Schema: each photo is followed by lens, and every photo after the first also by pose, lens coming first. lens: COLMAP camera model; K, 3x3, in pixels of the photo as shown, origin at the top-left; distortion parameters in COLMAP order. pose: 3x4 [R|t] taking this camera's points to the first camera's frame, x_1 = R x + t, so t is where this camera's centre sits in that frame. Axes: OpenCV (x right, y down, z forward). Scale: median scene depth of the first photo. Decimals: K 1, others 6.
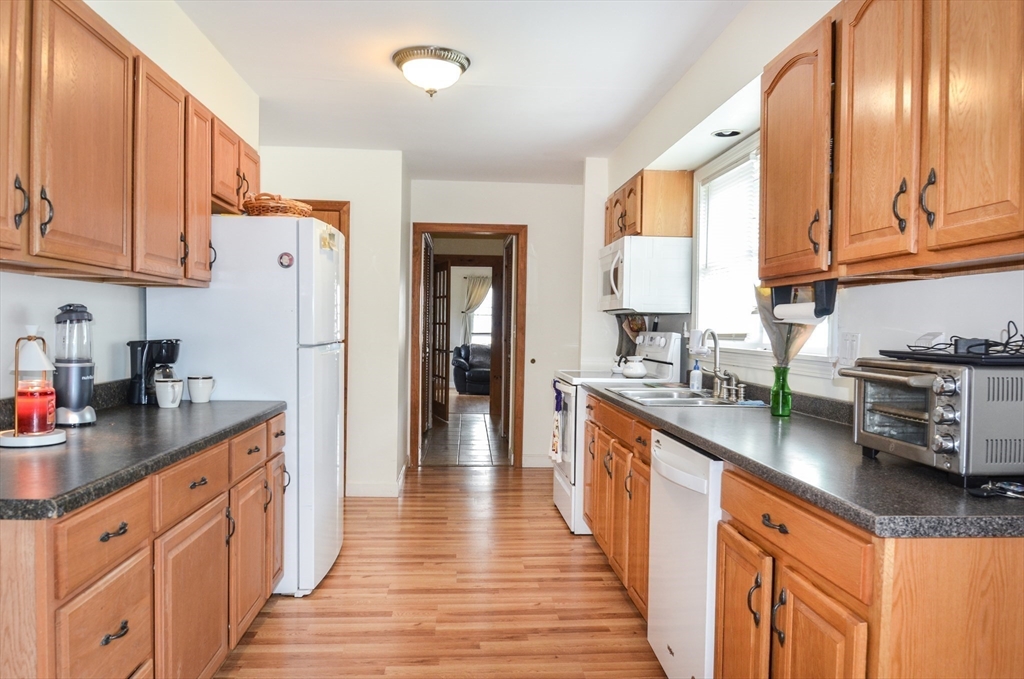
lens RADIAL K [[736.6, 0, 512.0], [0, 736.6, 339.5], [0, 0, 1]] dist [0.009703, -0.050821]
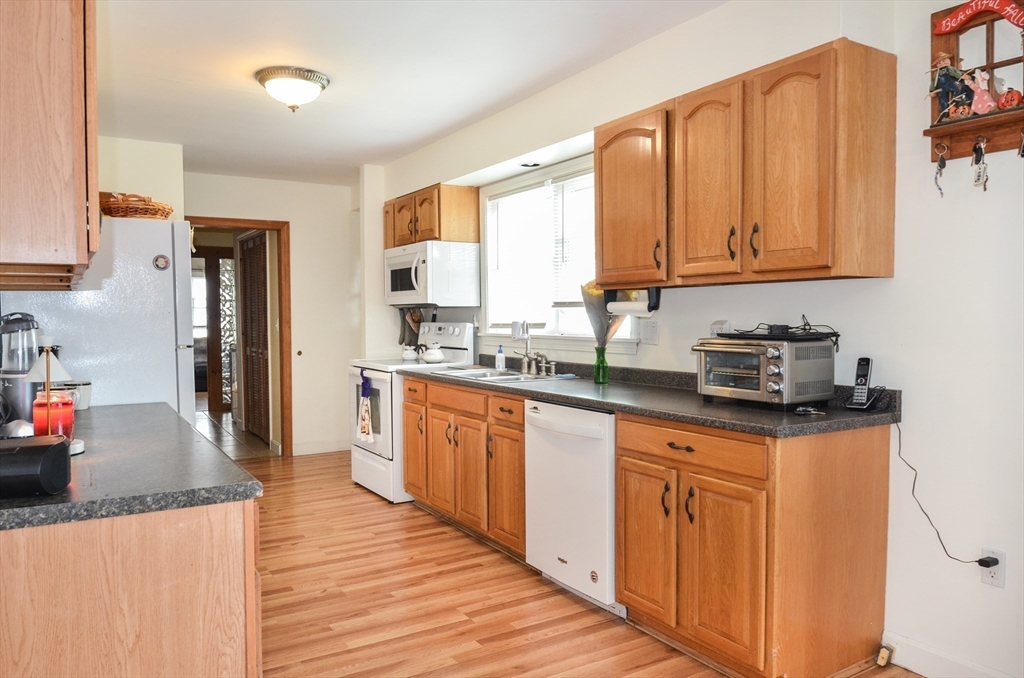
lens RADIAL K [[736.6, 0, 512.0], [0, 736.6, 339.0], [0, 0, 1]] dist [0.009703, -0.050821]
pose [[0.888149, -0.036985, 0.458065, -0.316836], [0.029003, 0.999280, 0.024450, -0.012797], [-0.458639, -0.008430, 0.888583, -0.104272]]
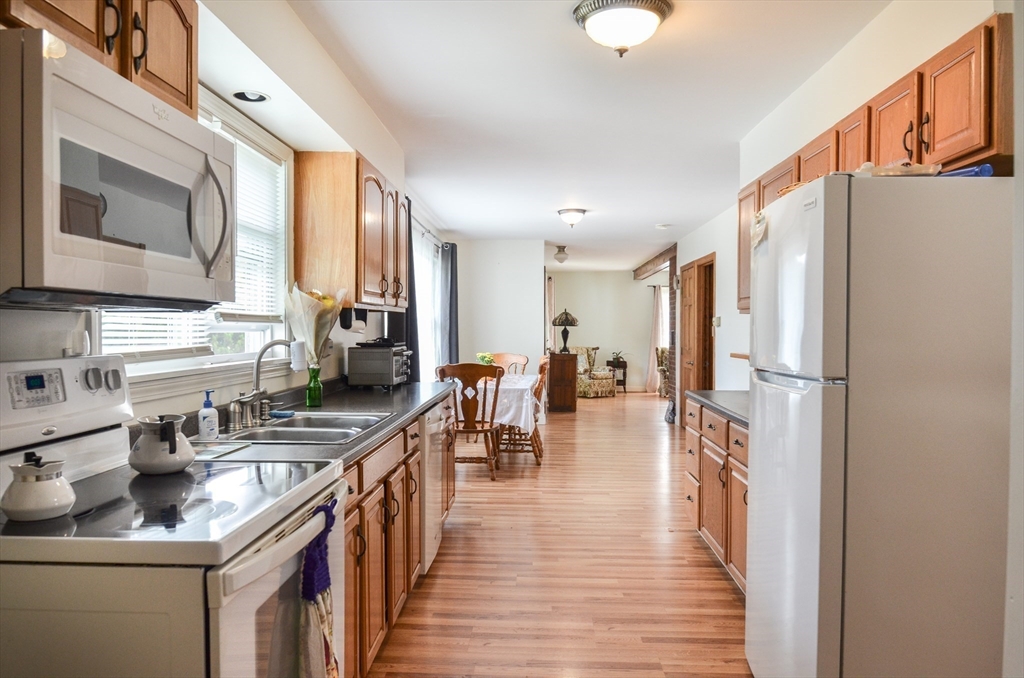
lens RADIAL K [[736.6, 0, 512.0], [0, 736.6, 339.0], [0, 0, 1]] dist [0.009703, -0.050821]
pose [[-0.993988, -0.015829, 0.108342, -0.081078], [-0.011980, 0.999277, 0.036084, -0.046599], [-0.108834, 0.034569, -0.993459, 1.726000]]
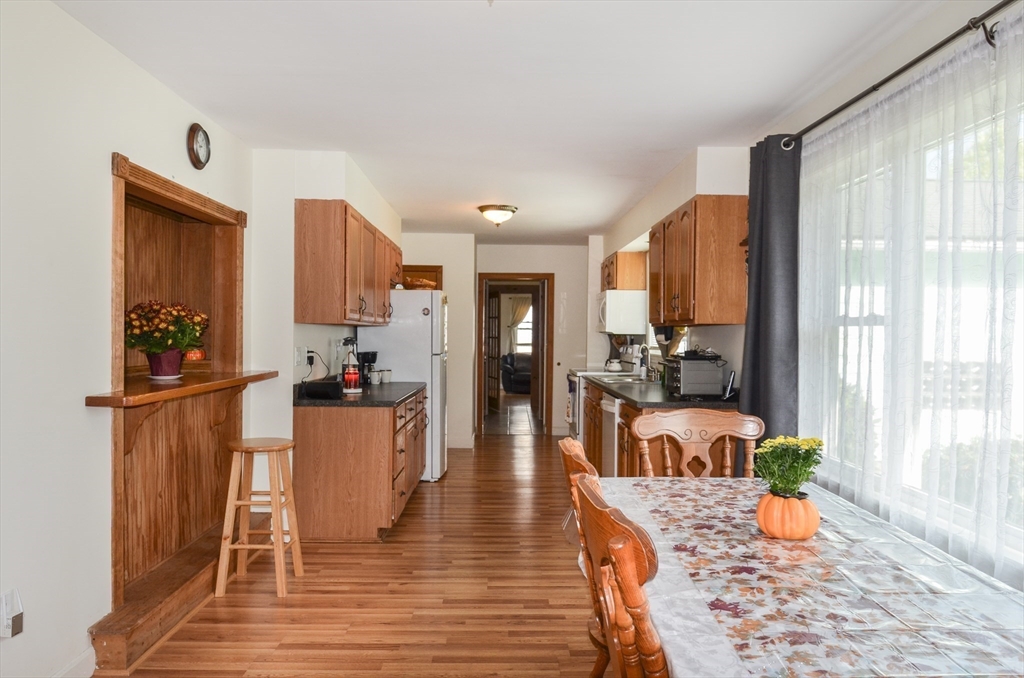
lens RADIAL K [[749.6, 0, 512.0], [0, 749.6, 339.0], [0, 0, 1]] dist [0.002297, -0.000286]
pose [[0.998360, -0.006832, -0.056842, 0.036709], [0.006183, 0.999914, -0.011588, -0.007827], [0.056916, 0.011218, 0.998316, -0.930549]]
